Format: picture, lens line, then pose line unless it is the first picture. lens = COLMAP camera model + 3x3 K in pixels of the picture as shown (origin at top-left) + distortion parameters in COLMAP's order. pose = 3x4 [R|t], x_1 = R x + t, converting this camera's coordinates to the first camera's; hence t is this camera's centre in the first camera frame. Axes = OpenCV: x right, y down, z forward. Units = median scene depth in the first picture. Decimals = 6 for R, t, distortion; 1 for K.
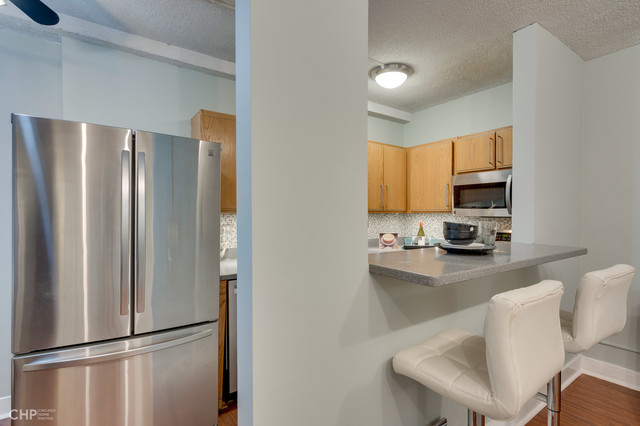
lens RADIAL K [[304.1, 0, 320.0], [0, 304.1, 213.0], [0, 0, 1]] dist [0.000801, 0.000216]
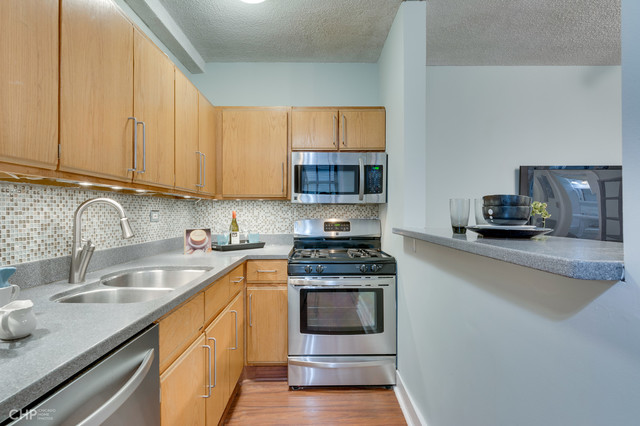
lens RADIAL K [[325.8, 0, 320.0], [0, 325.8, 213.0], [0, 0, 1]] dist [0.000374, 0.000143]
pose [[0.576175, 0.000855, 0.817326, -0.194802], [-0.000984, 0.999999, -0.000352, 0.032355], [-0.817326, -0.000601, 0.576175, 0.386685]]
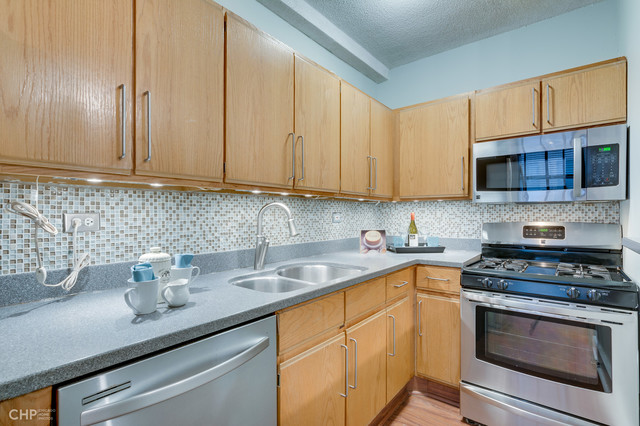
lens RADIAL K [[311.1, 0, 320.0], [0, 311.1, 213.0], [0, 0, 1]] dist [0.000941, 0.000912]
pose [[0.960900, 0.001366, 0.276892, -0.081505], [-0.000004, 0.999988, -0.004920, 0.031996], [-0.276895, 0.004726, 0.960889, 0.365398]]
